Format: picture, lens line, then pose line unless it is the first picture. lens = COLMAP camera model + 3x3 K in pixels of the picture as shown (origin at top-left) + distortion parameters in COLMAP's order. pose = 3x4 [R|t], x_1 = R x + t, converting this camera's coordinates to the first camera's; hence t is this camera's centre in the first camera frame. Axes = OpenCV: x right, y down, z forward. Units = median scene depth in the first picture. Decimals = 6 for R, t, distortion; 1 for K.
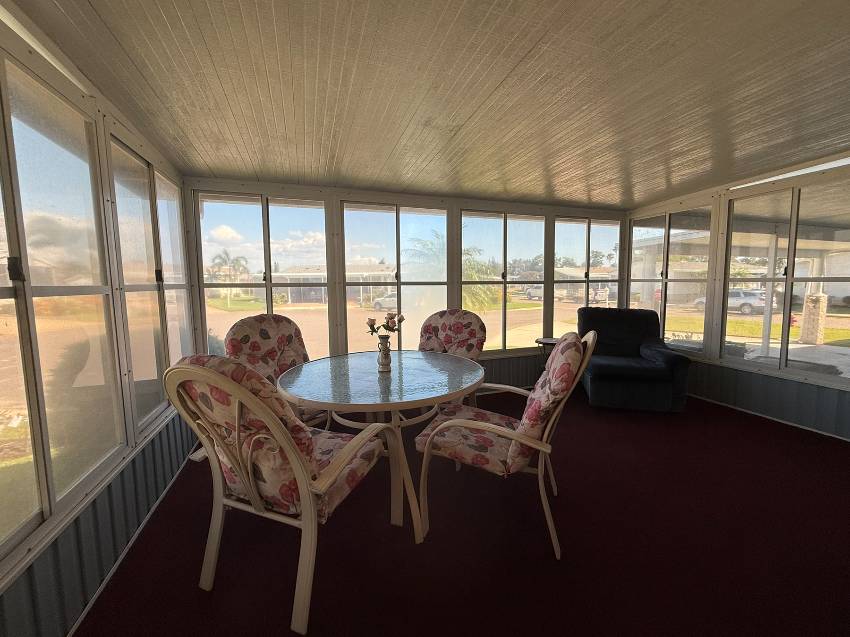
lens RADIAL K [[339.5, 0, 419.2], [0, 339.5, 320.5], [0, 0, 1]] dist [0.003368, -0.000572]
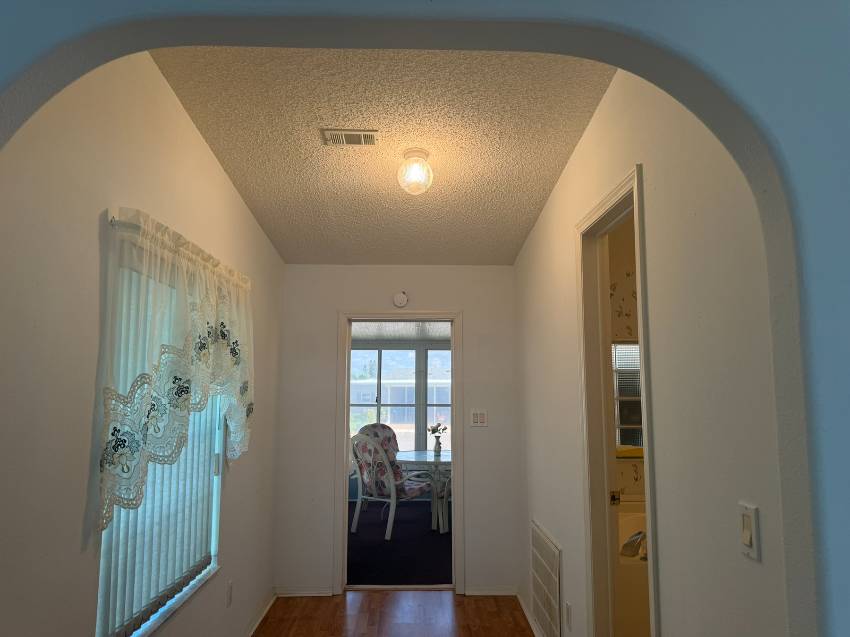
lens RADIAL K [[602.3, 0, 423.8], [0, 602.3, 320.8], [0, 0, 1]] dist [0.004145, -0.013167]
pose [[0.952338, -0.022750, -0.304194, 0.650739], [-0.042872, 0.977335, -0.207311, 0.089183], [0.302016, 0.210472, 0.929778, -1.711403]]
